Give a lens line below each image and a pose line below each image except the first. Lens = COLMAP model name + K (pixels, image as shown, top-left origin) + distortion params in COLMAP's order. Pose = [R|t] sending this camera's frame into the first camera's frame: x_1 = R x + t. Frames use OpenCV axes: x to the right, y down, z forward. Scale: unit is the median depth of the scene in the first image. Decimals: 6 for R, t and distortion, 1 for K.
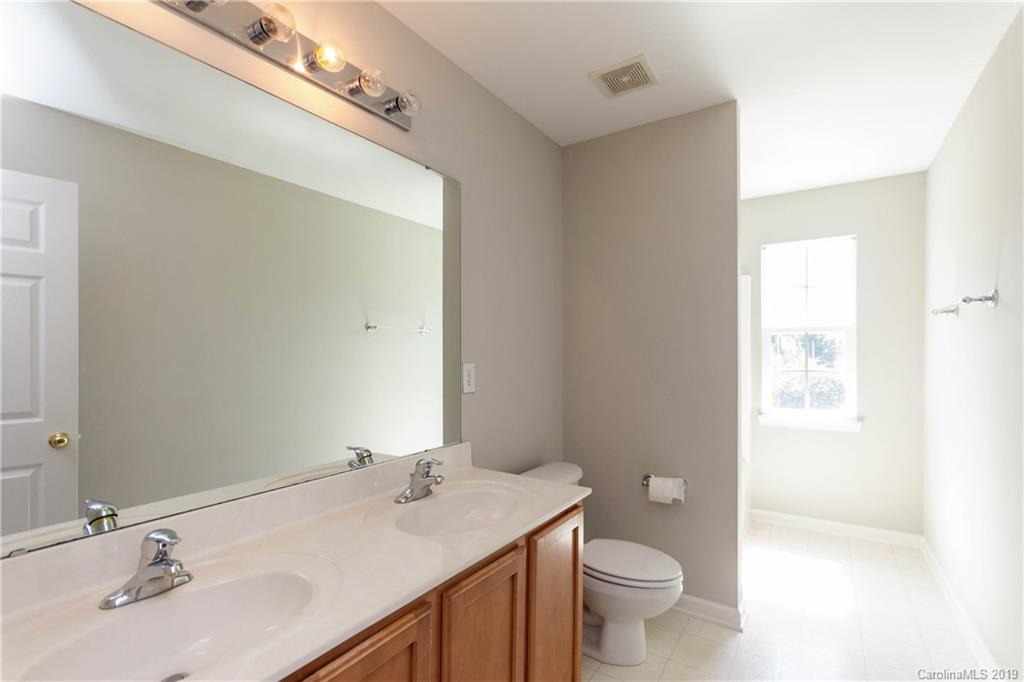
lens RADIAL K [[475.6, 0, 518.2], [0, 475.6, 341.9], [0, 0, 1]] dist [0.000237, 0.001103]
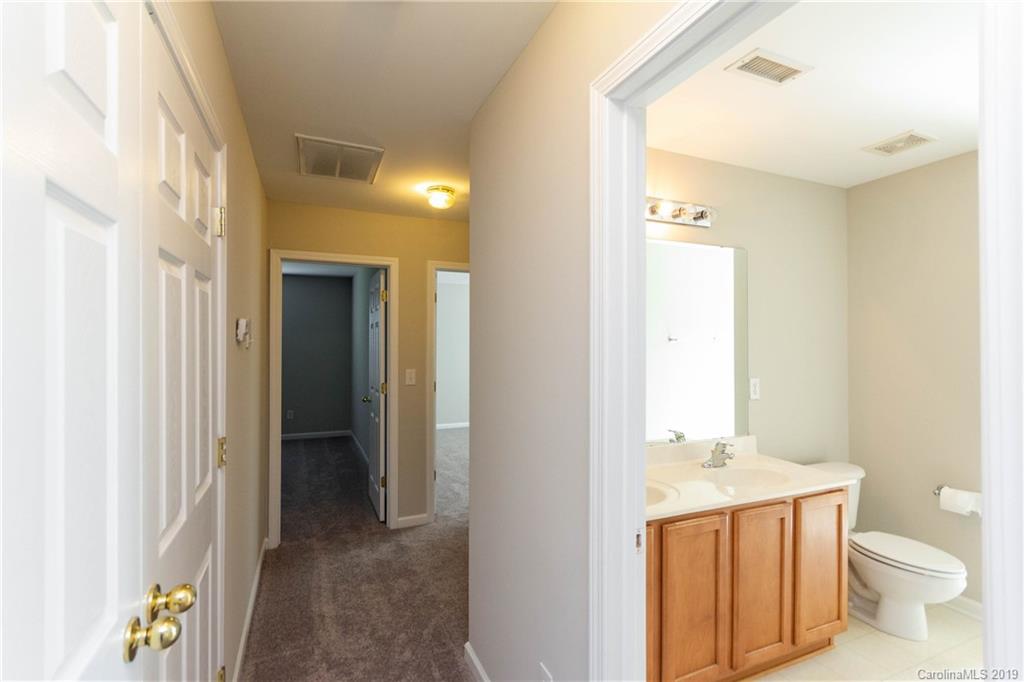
lens RADIAL K [[475.6, 0, 518.2], [0, 475.6, 341.9], [0, 0, 1]] dist [0.000237, 0.001103]
pose [[0.834024, -0.000870, -0.551727, 0.090190], [0.009958, 0.999860, 0.013477, -0.090831], [0.551638, -0.016734, 0.833916, -0.553624]]
